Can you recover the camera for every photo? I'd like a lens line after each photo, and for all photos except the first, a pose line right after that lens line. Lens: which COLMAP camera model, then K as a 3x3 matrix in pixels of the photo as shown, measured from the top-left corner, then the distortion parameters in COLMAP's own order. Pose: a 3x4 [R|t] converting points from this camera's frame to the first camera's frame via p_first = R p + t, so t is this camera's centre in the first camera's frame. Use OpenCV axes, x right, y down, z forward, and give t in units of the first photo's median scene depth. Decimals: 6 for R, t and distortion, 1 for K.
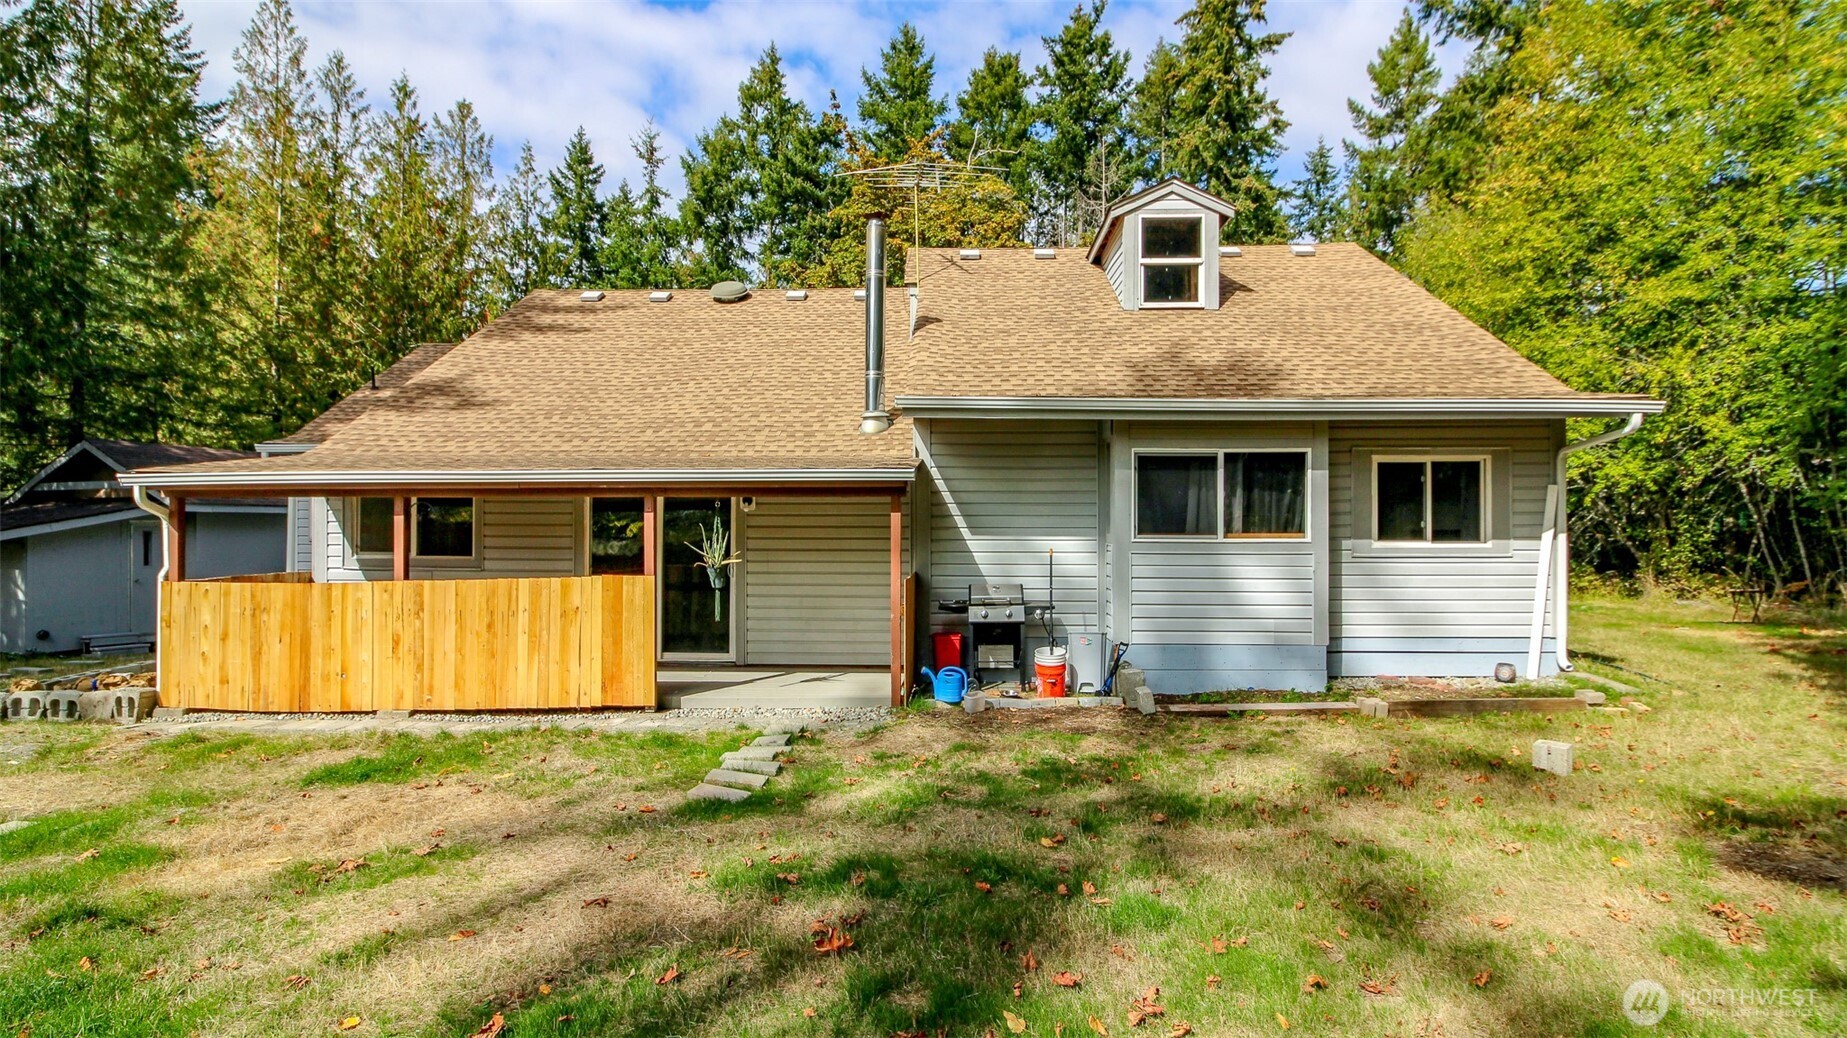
lens RADIAL K [[845.2, 0, 923.5], [0, 845.2, 523.1], [0, 0, 1]] dist [0.002513, 0.000162]
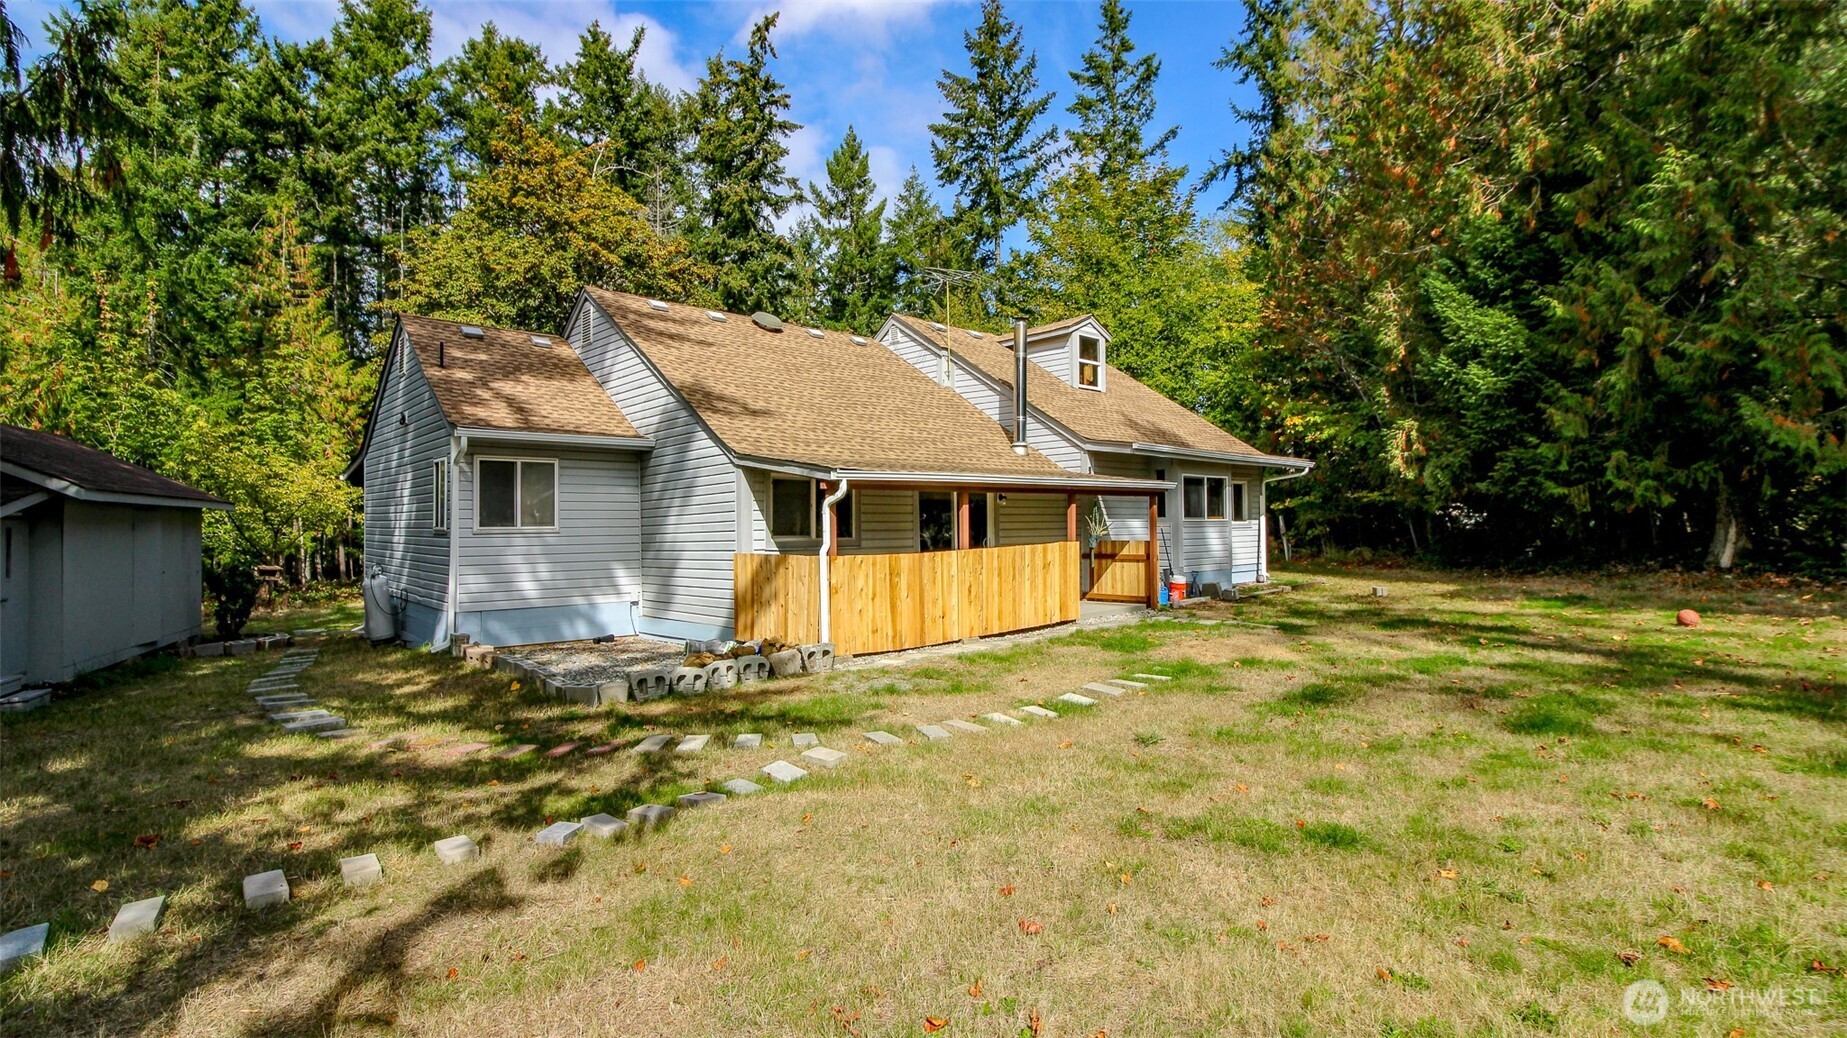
lens RADIAL K [[845.2, 0, 921.8], [0, 845.2, 513.2], [0, 0, 1]] dist [0.002513, 0.000162]
pose [[0.709165, 0.000370, 0.705042, -1.386346], [0.009689, 0.999900, -0.010270, 0.016474], [-0.704976, 0.014114, 0.709091, 0.018058]]
